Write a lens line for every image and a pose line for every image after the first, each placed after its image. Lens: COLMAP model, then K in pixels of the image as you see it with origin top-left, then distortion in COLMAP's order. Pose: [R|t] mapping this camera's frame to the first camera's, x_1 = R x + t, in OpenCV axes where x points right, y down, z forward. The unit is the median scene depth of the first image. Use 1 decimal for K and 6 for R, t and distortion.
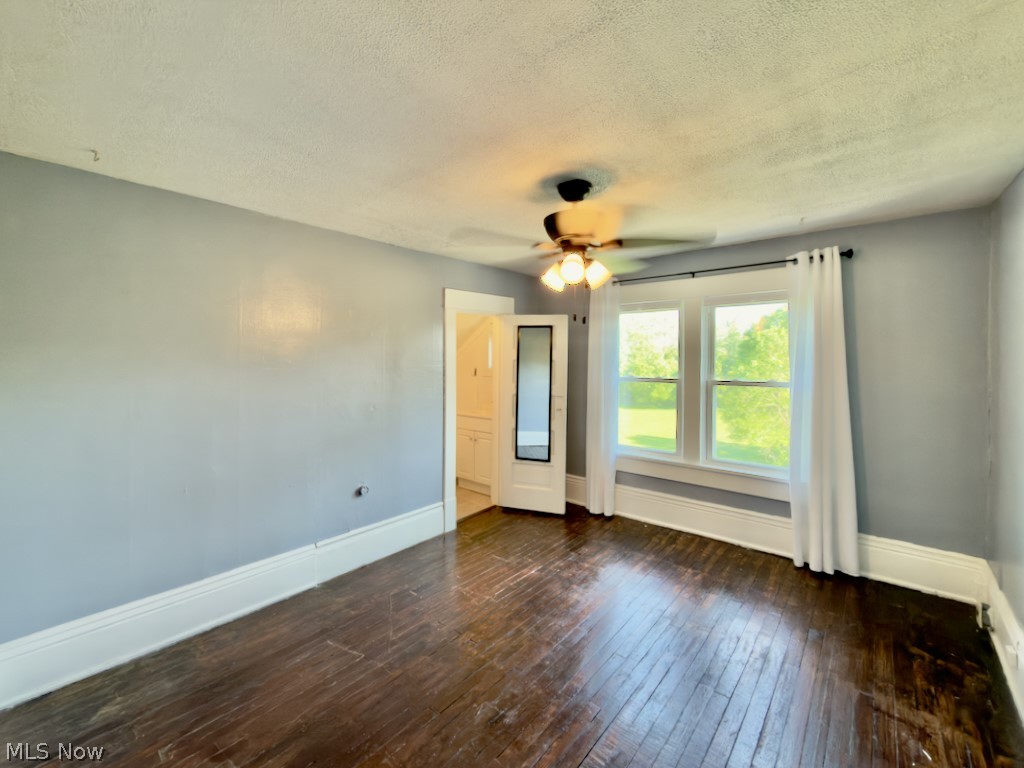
lens RADIAL K [[426.9, 0, 509.8], [0, 426.9, 381.8], [0, 0, 1]] dist [-0.001225, 0.000029]
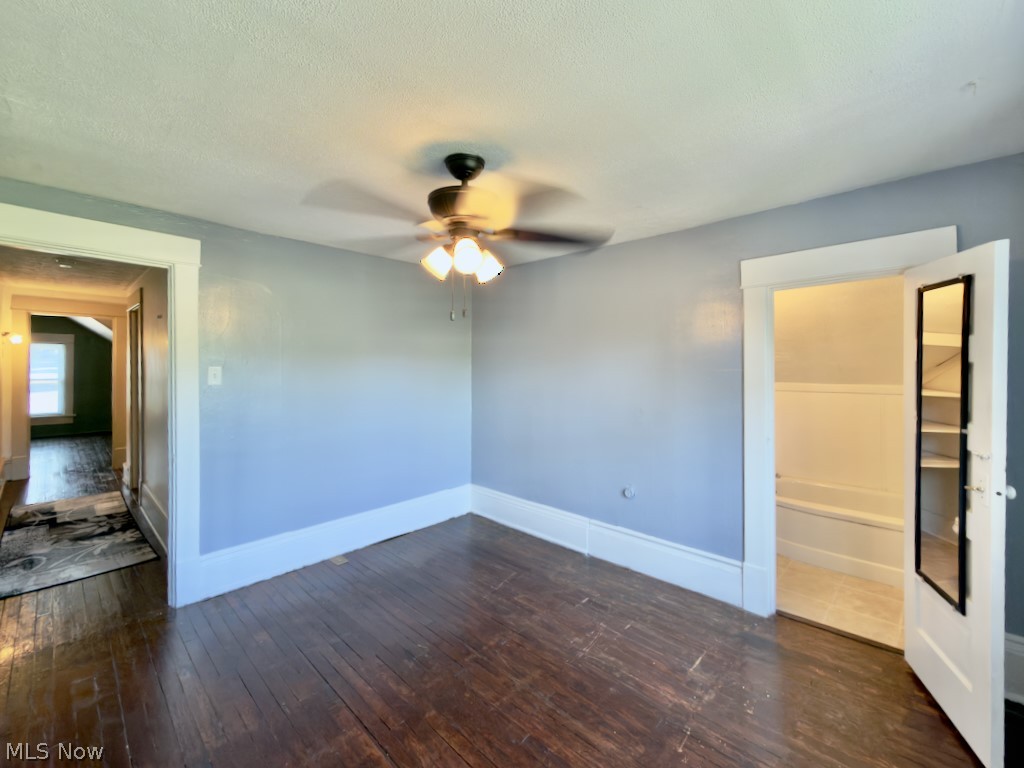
lens RADIAL K [[426.9, 0, 509.8], [0, 426.9, 381.8], [0, 0, 1]] dist [-0.001225, 0.000029]
pose [[-0.049628, 0.037867, -0.998050, 0.669970], [-0.048547, 0.998008, 0.040280, -0.033824], [0.997587, 0.050451, -0.047691, 0.764216]]
